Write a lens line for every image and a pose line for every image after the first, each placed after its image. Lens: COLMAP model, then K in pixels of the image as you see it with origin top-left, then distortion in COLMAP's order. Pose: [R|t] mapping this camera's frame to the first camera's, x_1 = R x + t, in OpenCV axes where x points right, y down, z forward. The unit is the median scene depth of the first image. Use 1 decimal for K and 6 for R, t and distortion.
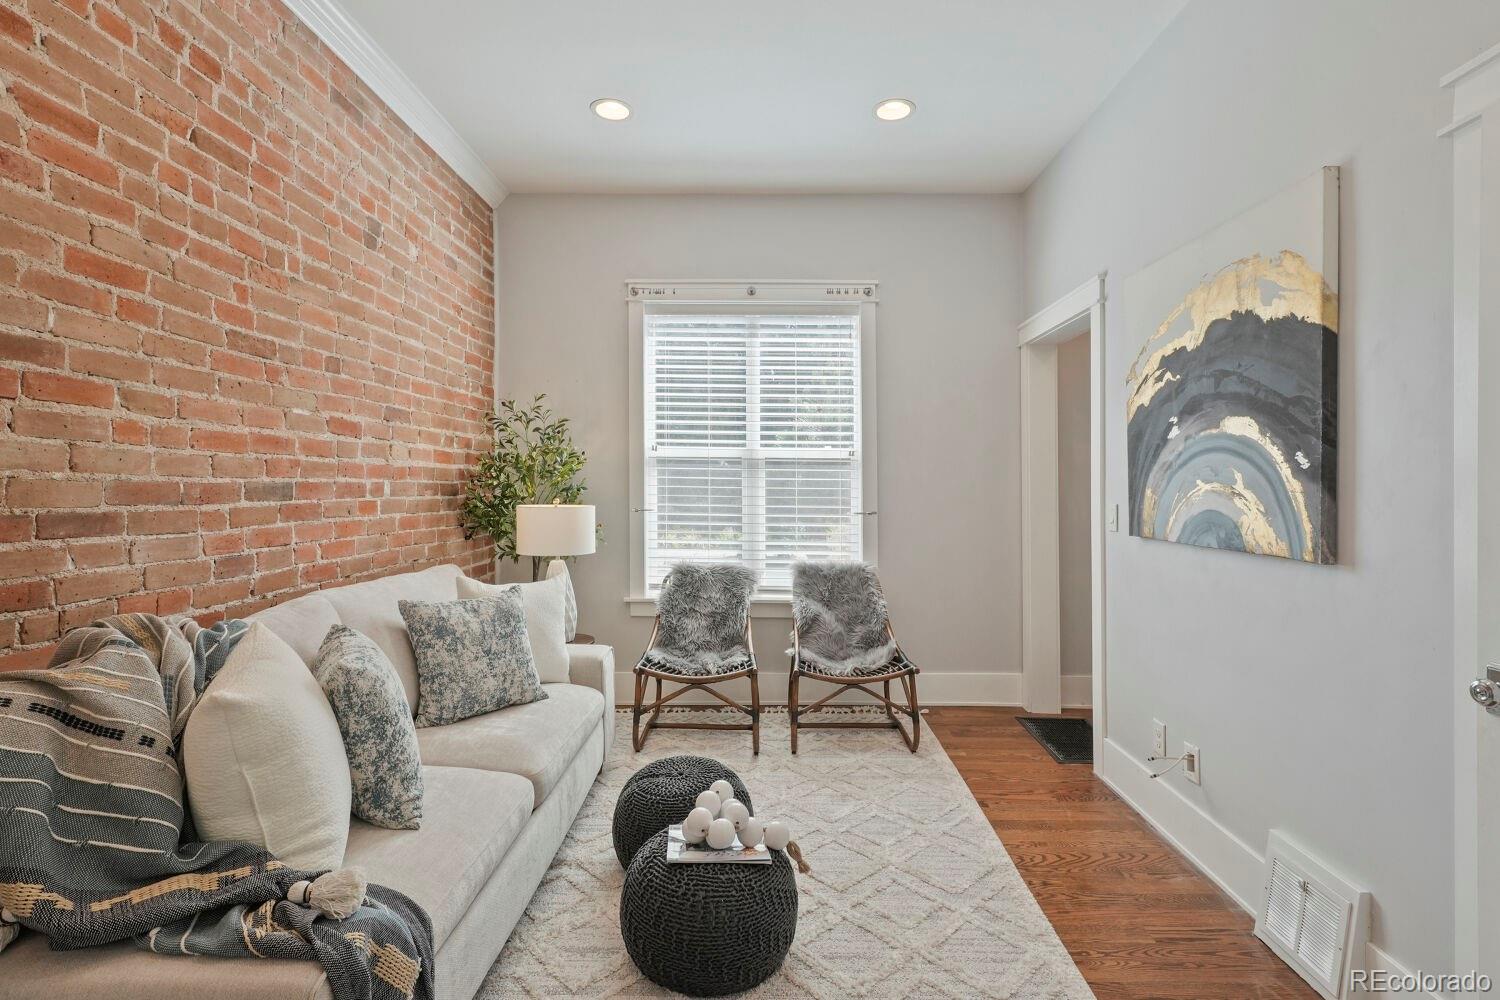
lens RADIAL K [[727.4, 0, 743.4], [0, 727.4, 489.9], [0, 0, 1]] dist [-0.018407, 0.011865]
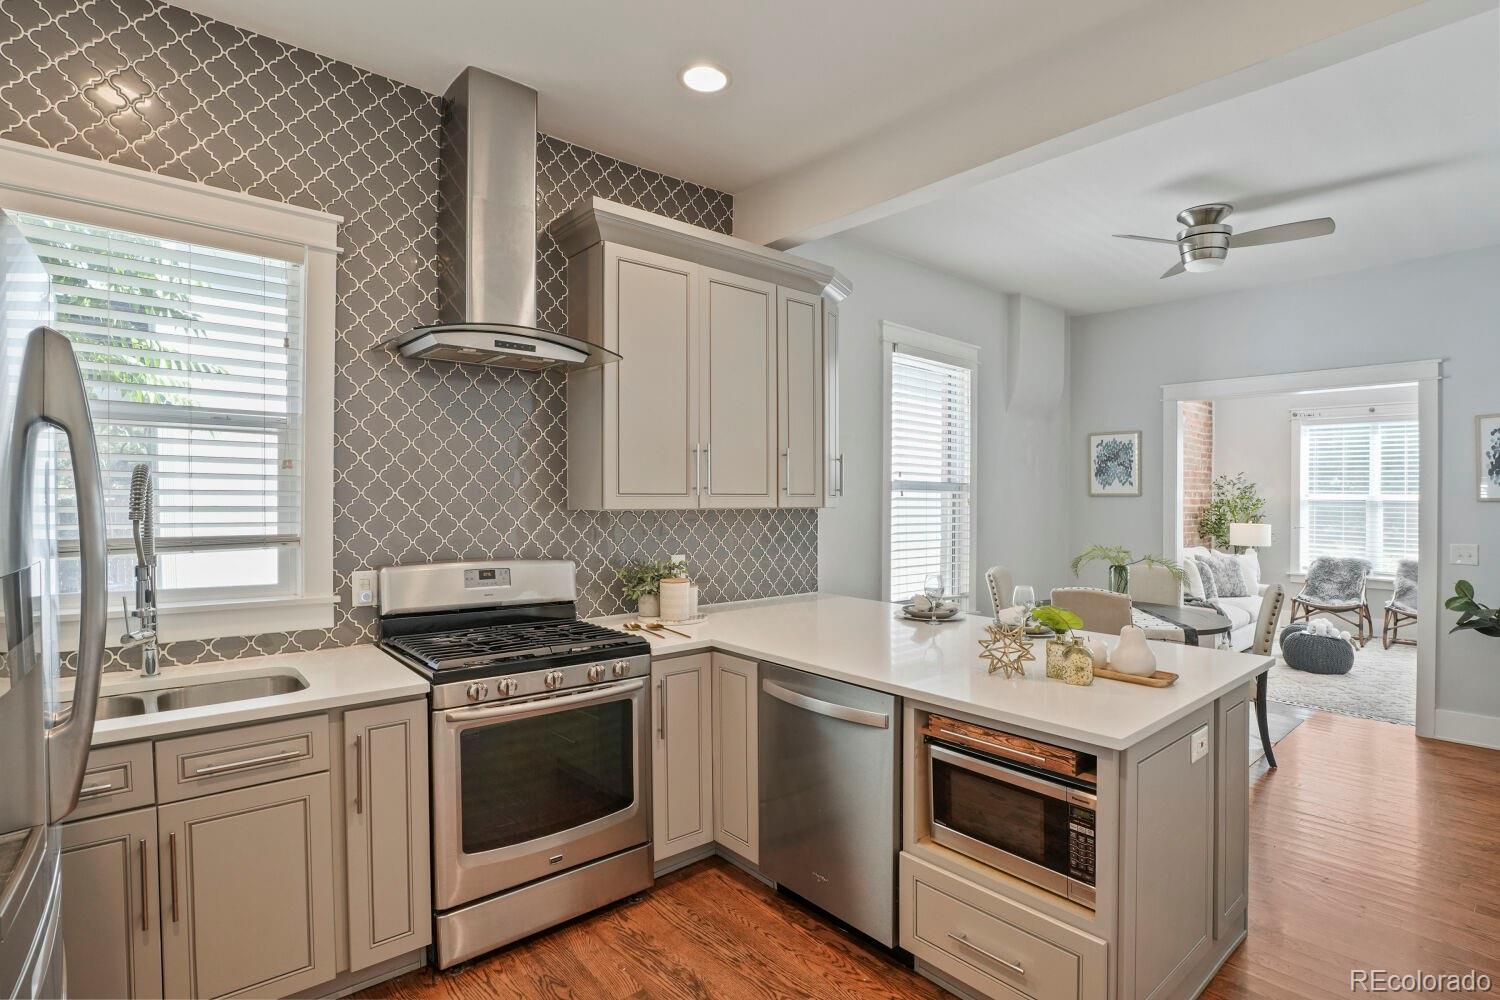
lens RADIAL K [[728.2, 0, 758.4], [0, 728.2, 502.1], [0, 0, 1]] dist [-0.014719, 0.001028]
pose [[0.696925, 0.007206, -0.717108, 0.352423], [-0.009960, 0.999950, 0.000369, -0.039478], [0.717075, 0.006885, 0.696962, -2.036694]]
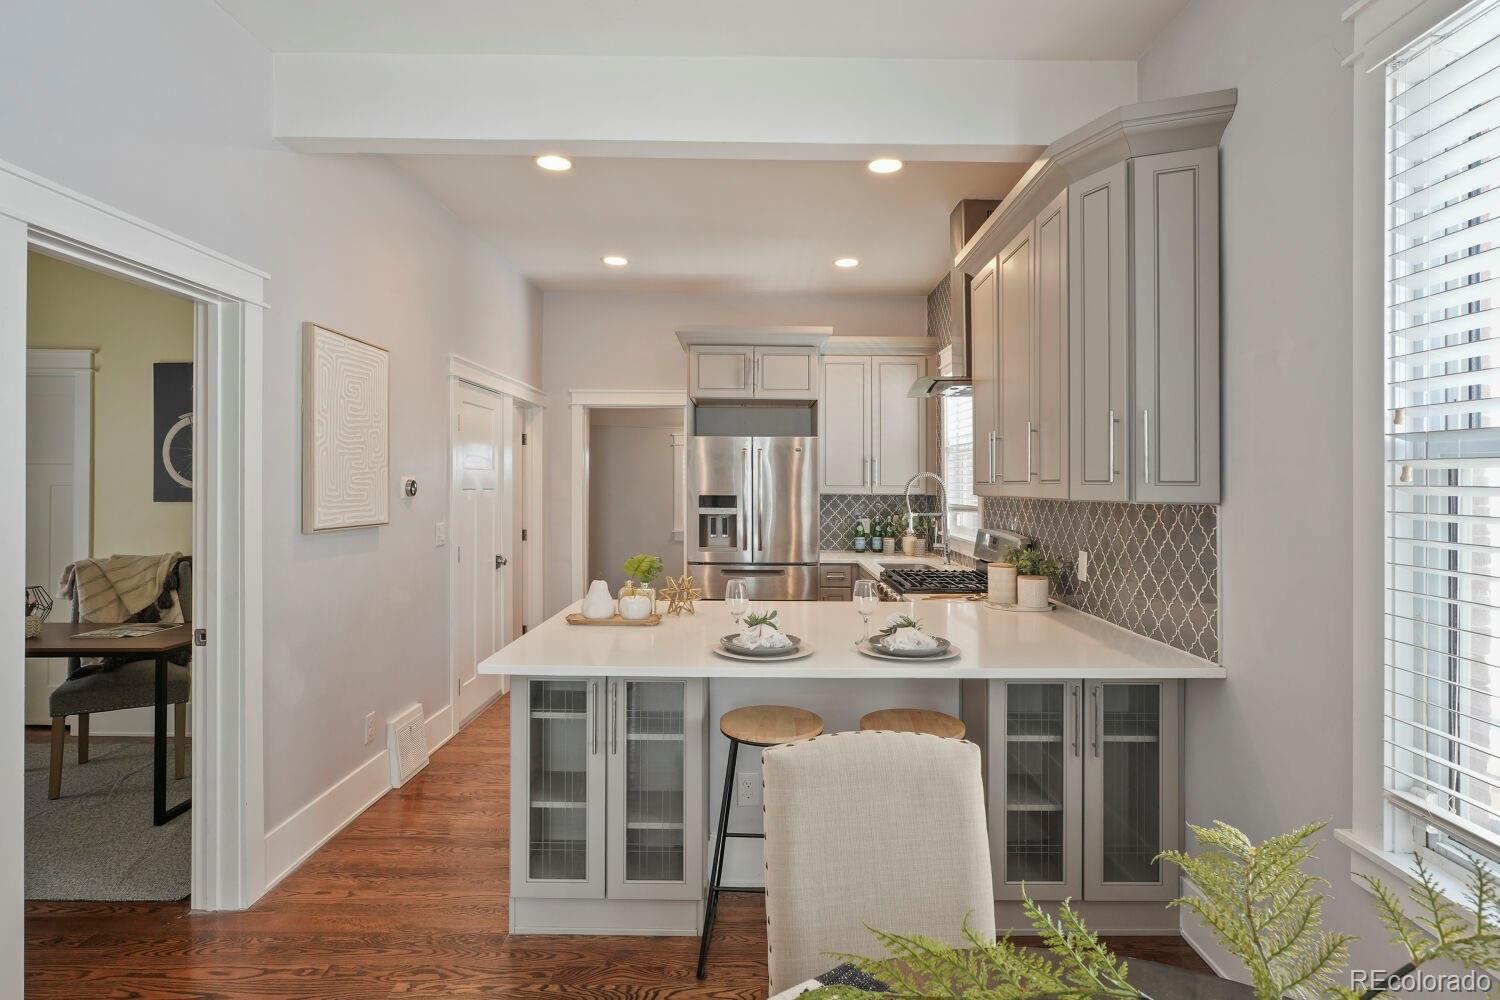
lens RADIAL K [[776.3, 0, 757.8], [0, 776.3, 472.8], [0, 0, 1]] dist [-0.002909, -0.001185]
pose [[-0.998633, -0.004326, -0.052088, -0.091105], [-0.003980, 0.999969, -0.006746, -0.055528], [0.052116, -0.006530, -0.998620, -0.121419]]
